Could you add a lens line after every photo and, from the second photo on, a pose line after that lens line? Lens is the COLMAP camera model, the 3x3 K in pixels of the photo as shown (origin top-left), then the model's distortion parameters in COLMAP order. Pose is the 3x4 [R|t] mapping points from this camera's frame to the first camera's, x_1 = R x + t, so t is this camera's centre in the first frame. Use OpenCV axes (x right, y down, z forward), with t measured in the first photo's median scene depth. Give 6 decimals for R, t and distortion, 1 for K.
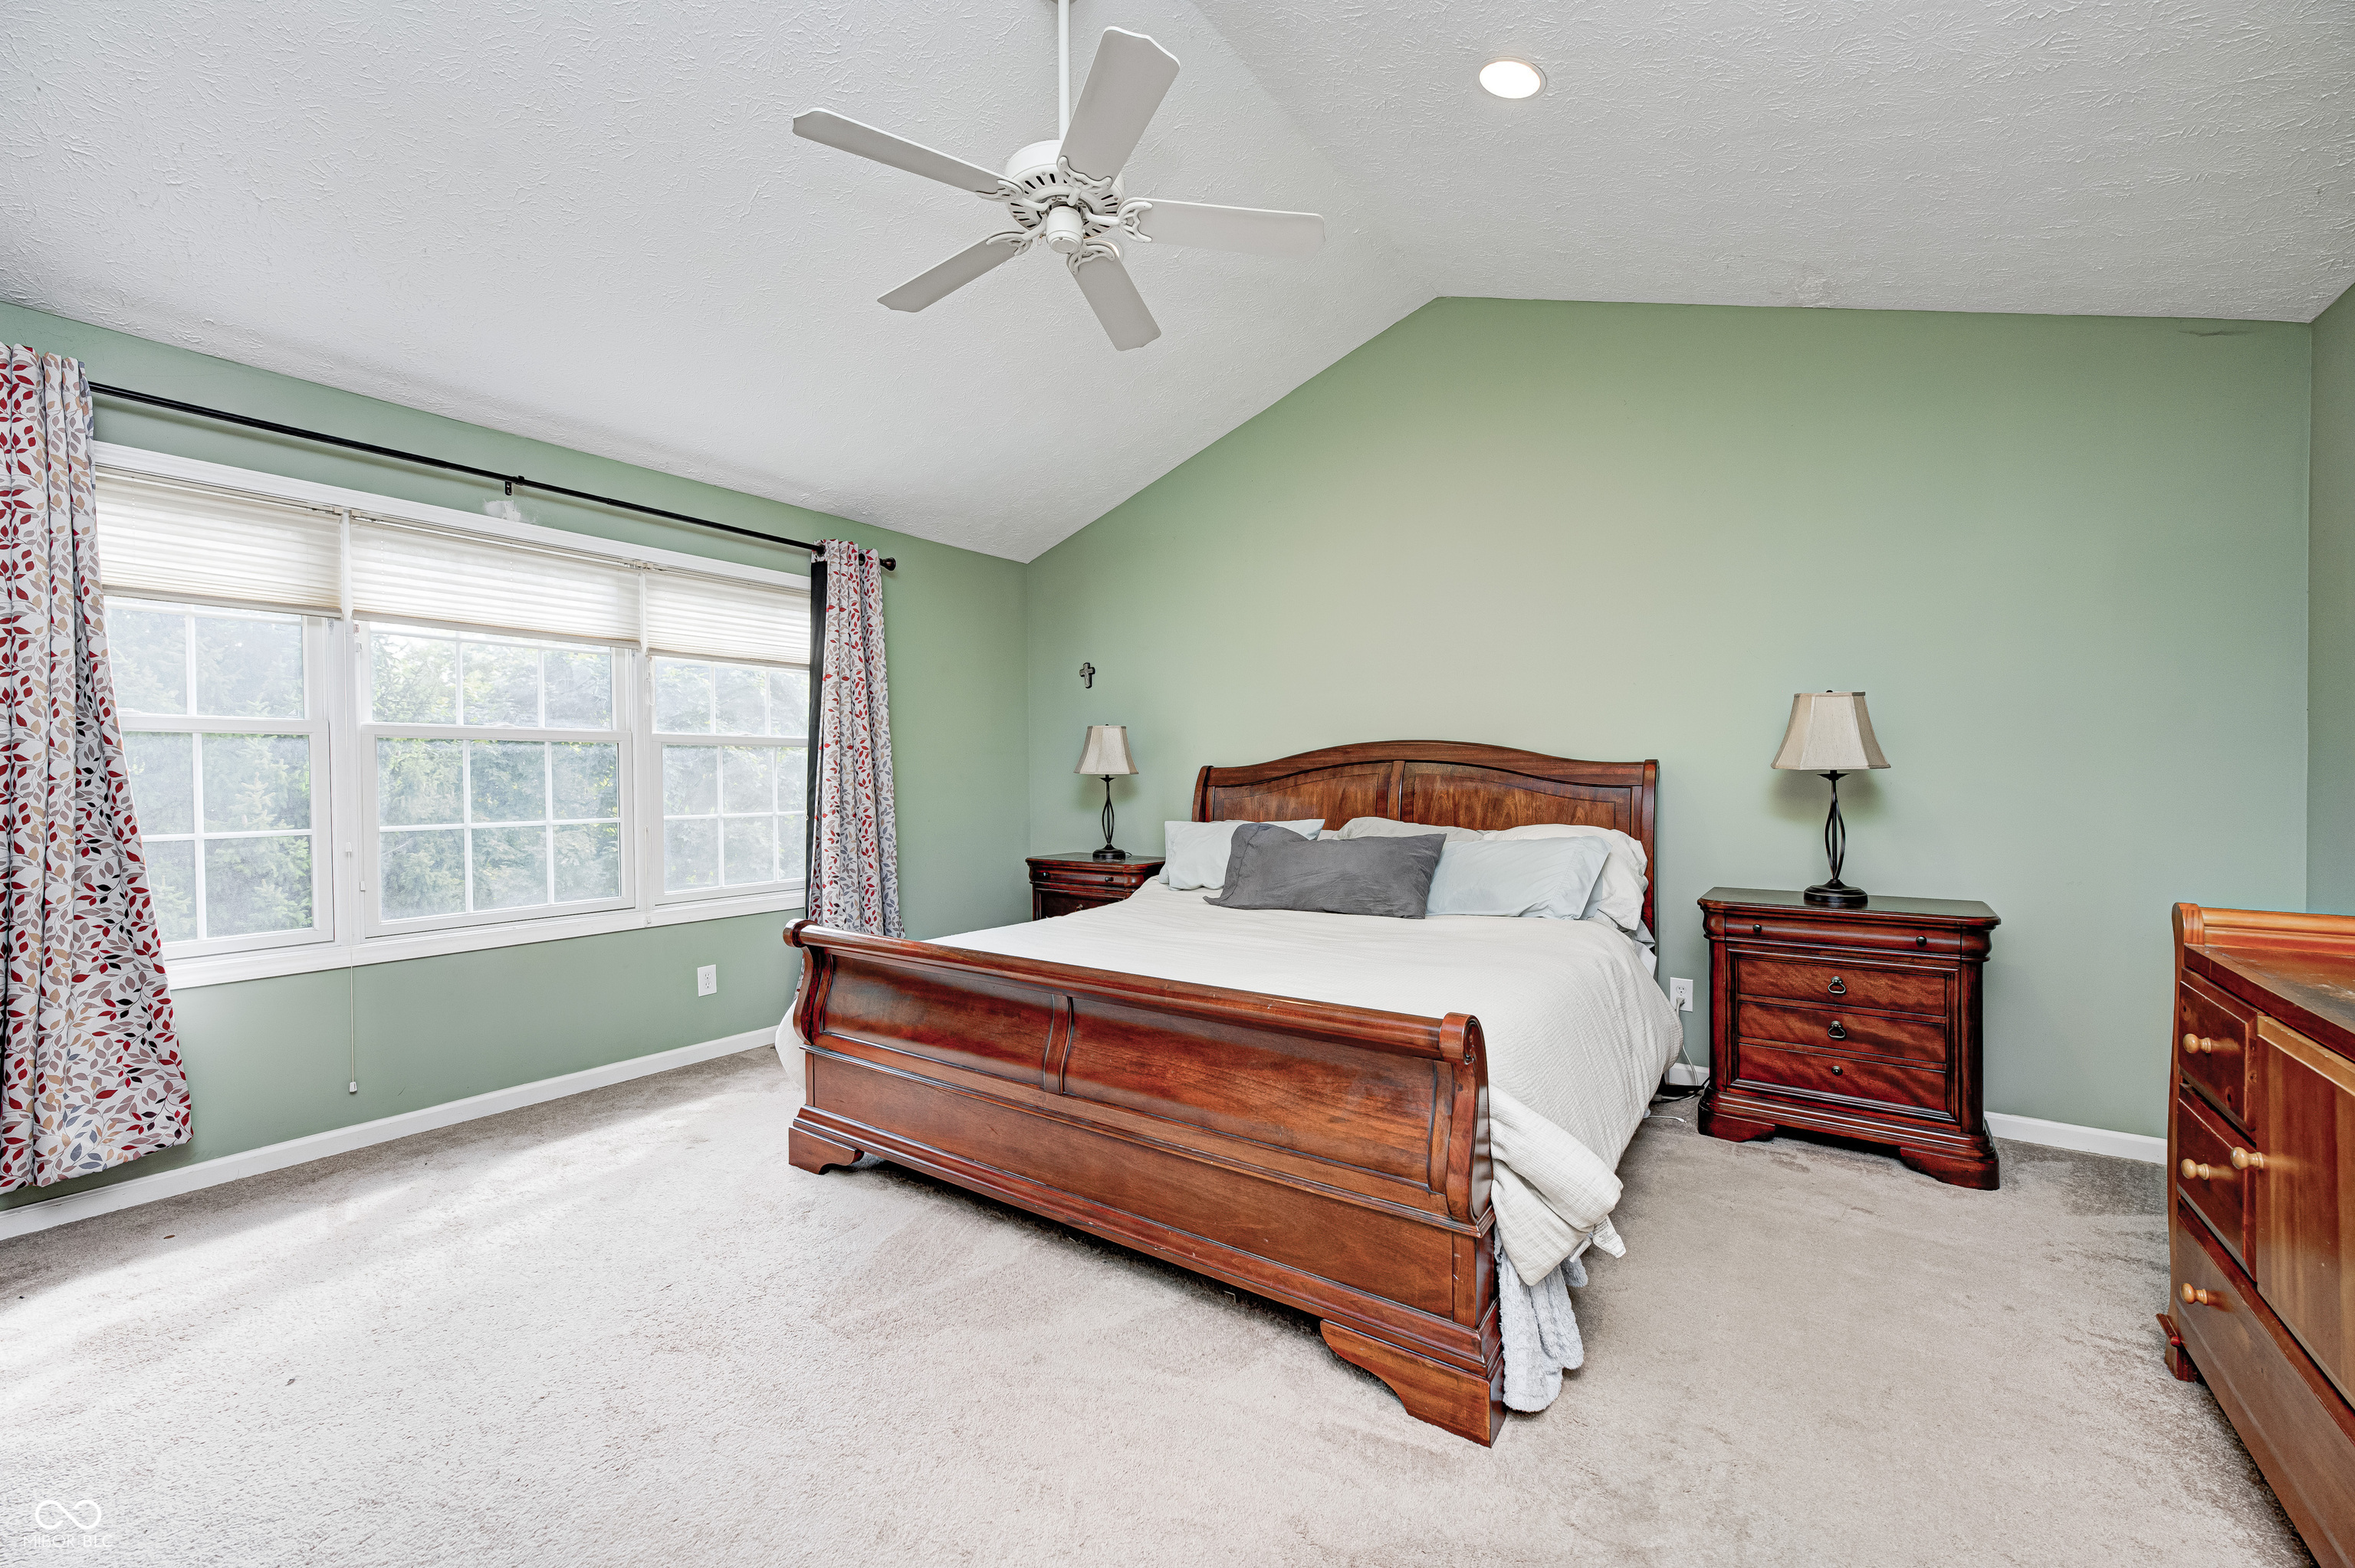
lens RADIAL K [[927.7, 0, 1177.5], [0, 927.7, 784.0], [0, 0, 1]] dist [-0.000946, 0.000075]
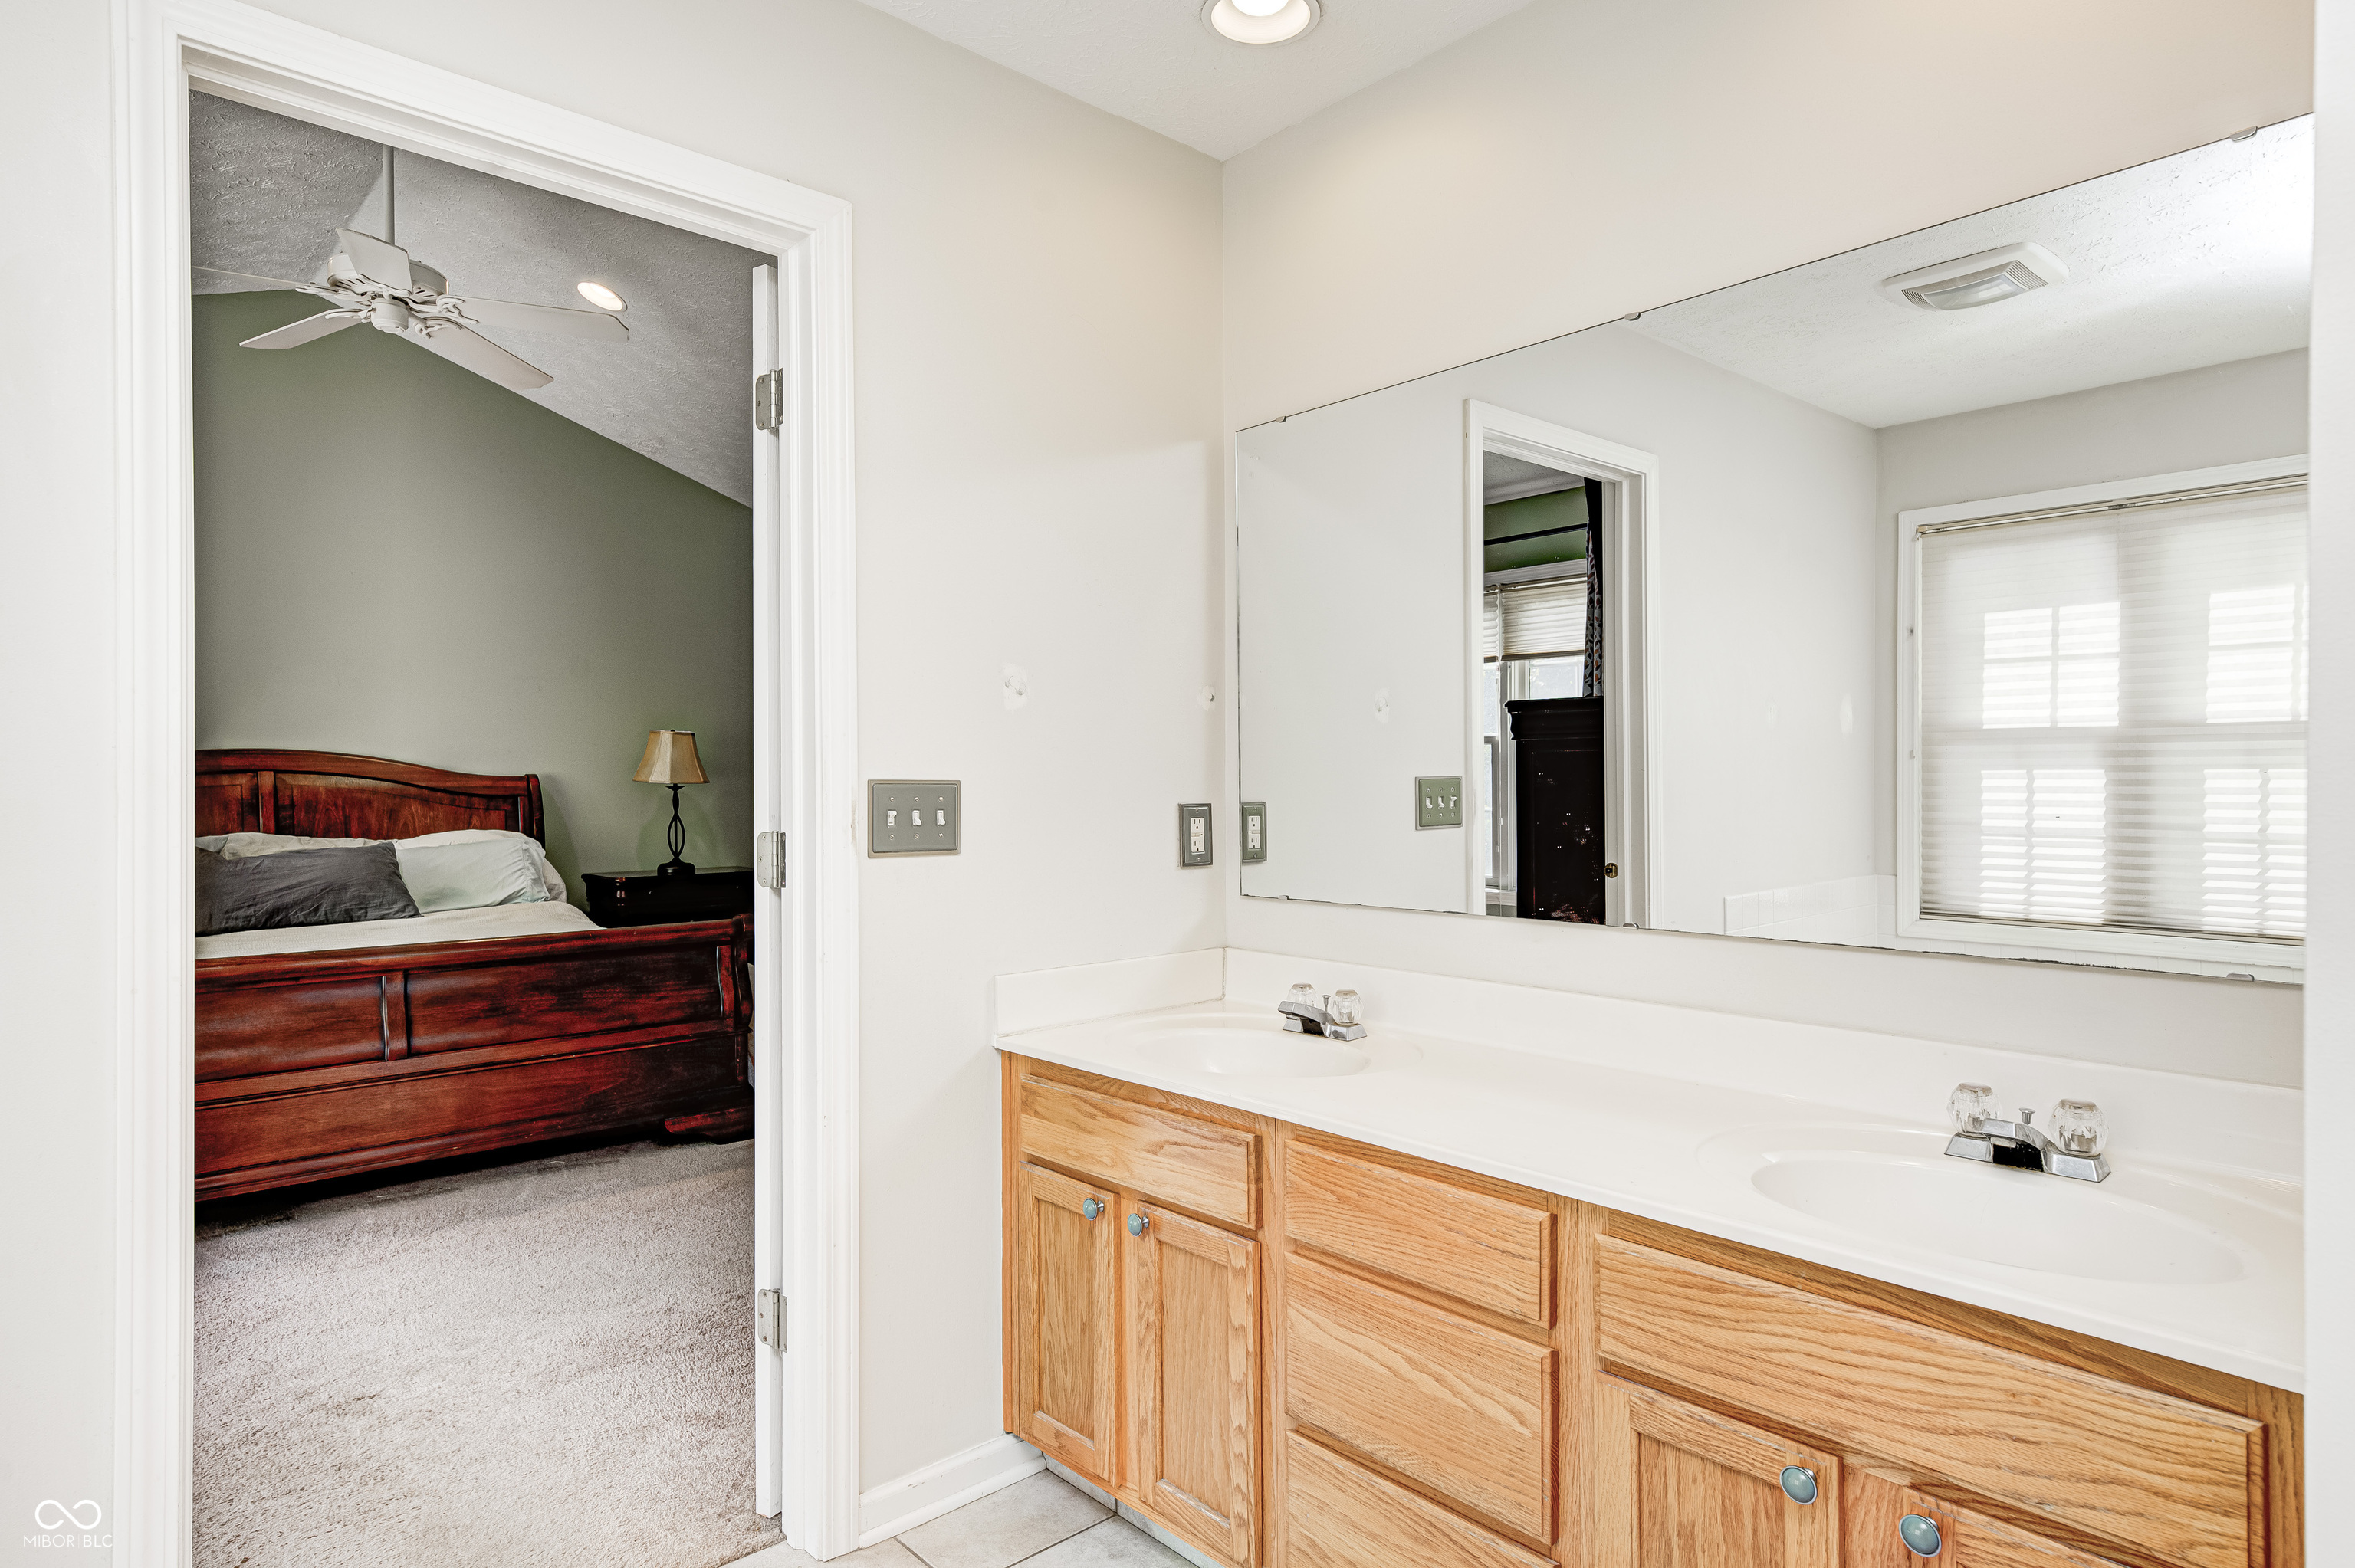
lens RADIAL K [[1297.0, 0, 1177.5], [0, 1297.0, 784.0], [0, 0, 1]] dist [-0.000036, -0.000016]
pose [[0.213867, 0.006756, 0.976839, -0.981708], [0.008530, 0.999925, -0.008783, 0.007667], [-0.976825, 0.010211, 0.213794, -0.194018]]
